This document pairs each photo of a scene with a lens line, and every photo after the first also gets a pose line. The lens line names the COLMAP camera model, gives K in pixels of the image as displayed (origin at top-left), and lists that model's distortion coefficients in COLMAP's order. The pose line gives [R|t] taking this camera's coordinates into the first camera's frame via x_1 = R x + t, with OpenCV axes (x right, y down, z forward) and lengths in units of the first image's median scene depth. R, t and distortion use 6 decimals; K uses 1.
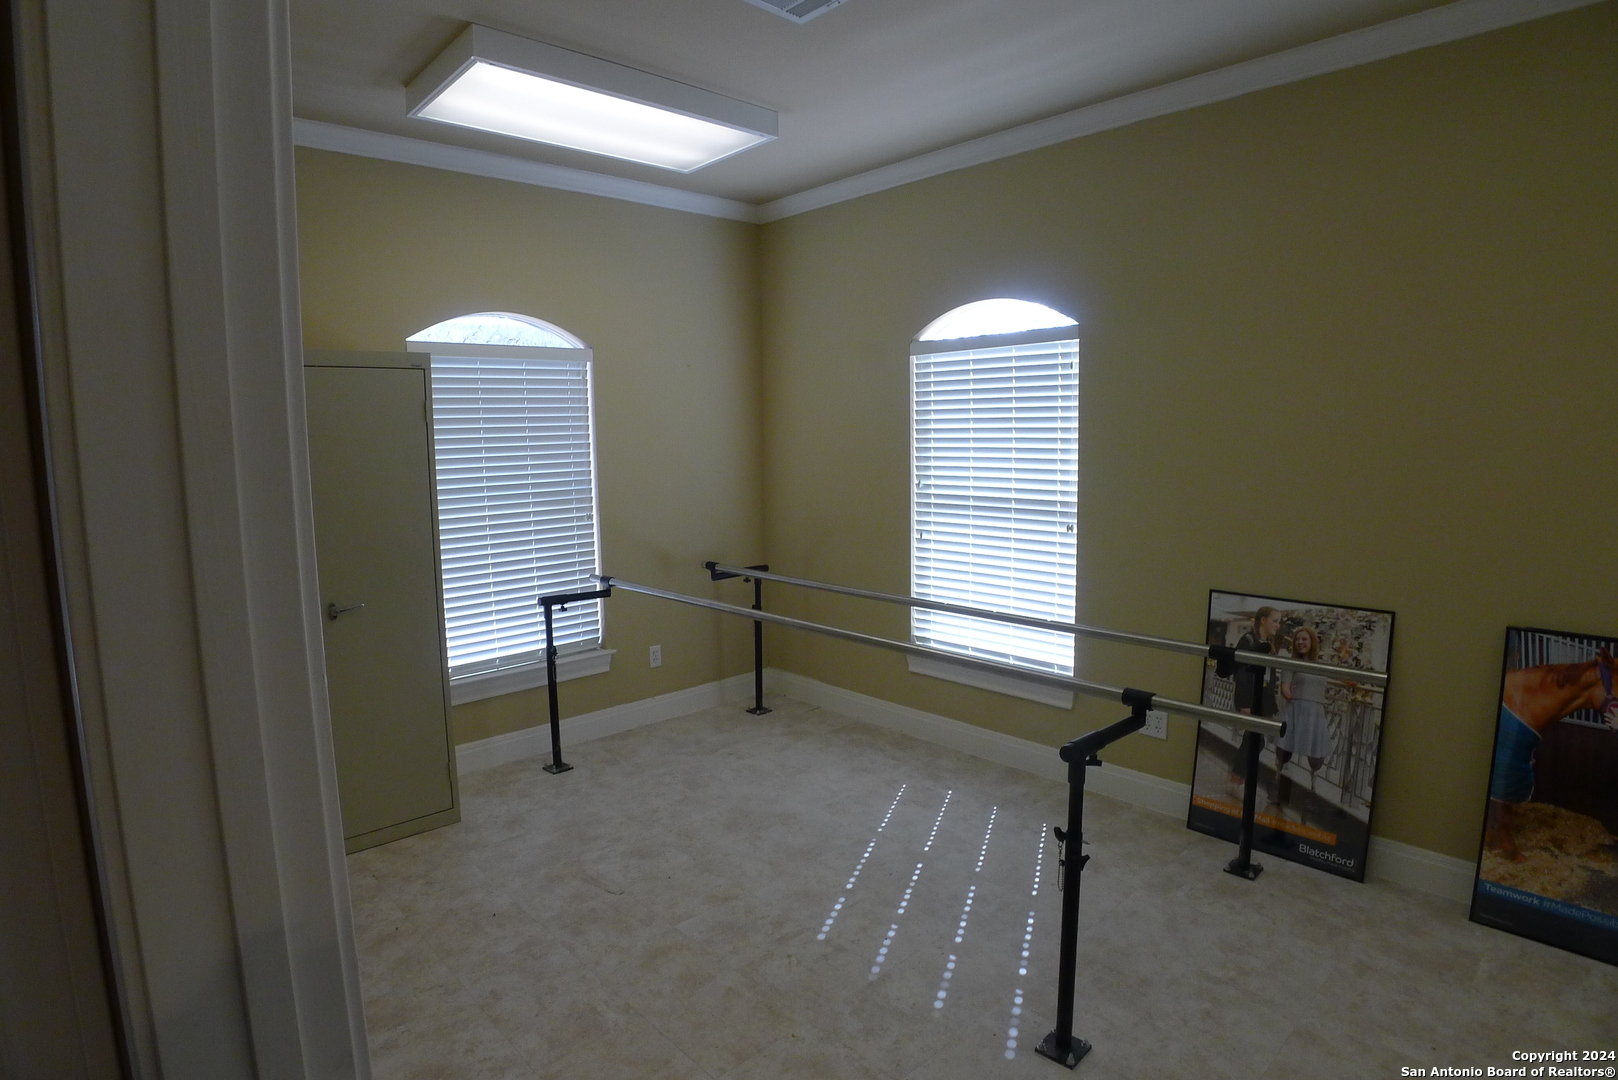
lens RADIAL K [[869.9, 0, 809.0], [0, 869.9, 540.0], [0, 0, 1]] dist [-0.118953, 0.031468]
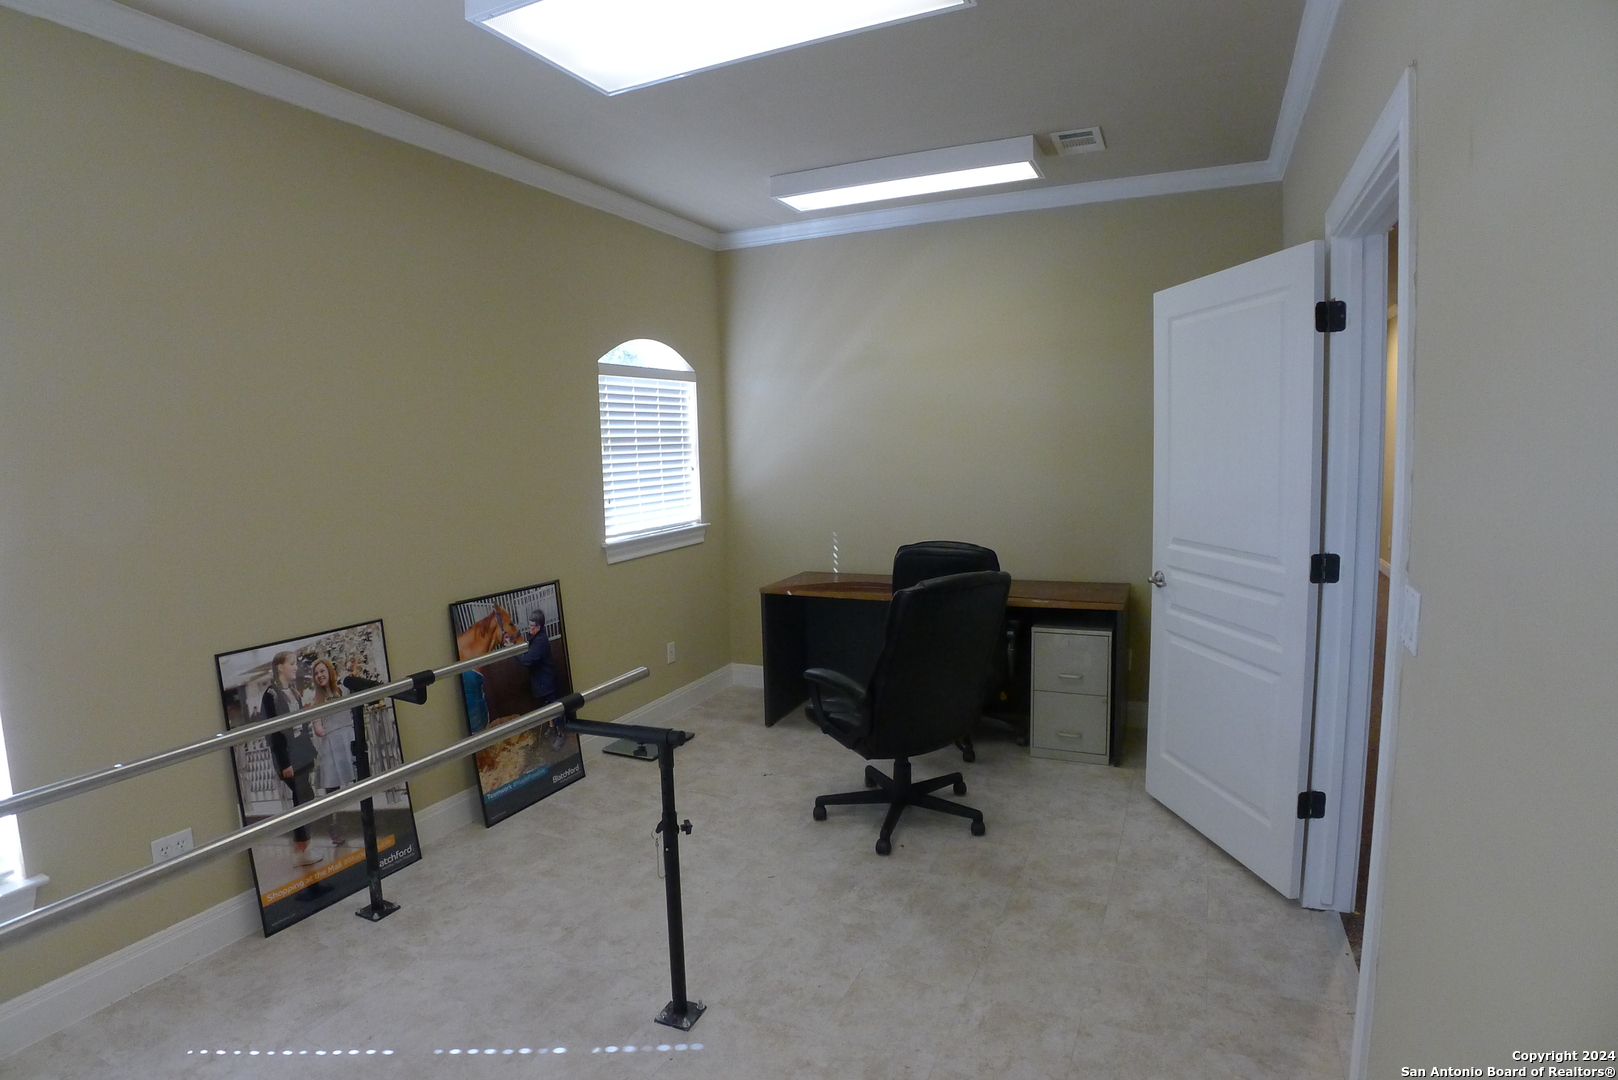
lens RADIAL K [[862.8, 0, 809.0], [0, 862.8, 540.0], [0, 0, 1]] dist [-0.031616, -0.000167]
pose [[-0.366539, -0.090455, 0.925995, -0.614107], [0.128924, 0.980723, 0.146833, -0.122335], [-0.921427, 0.173203, -0.347811, 0.915738]]
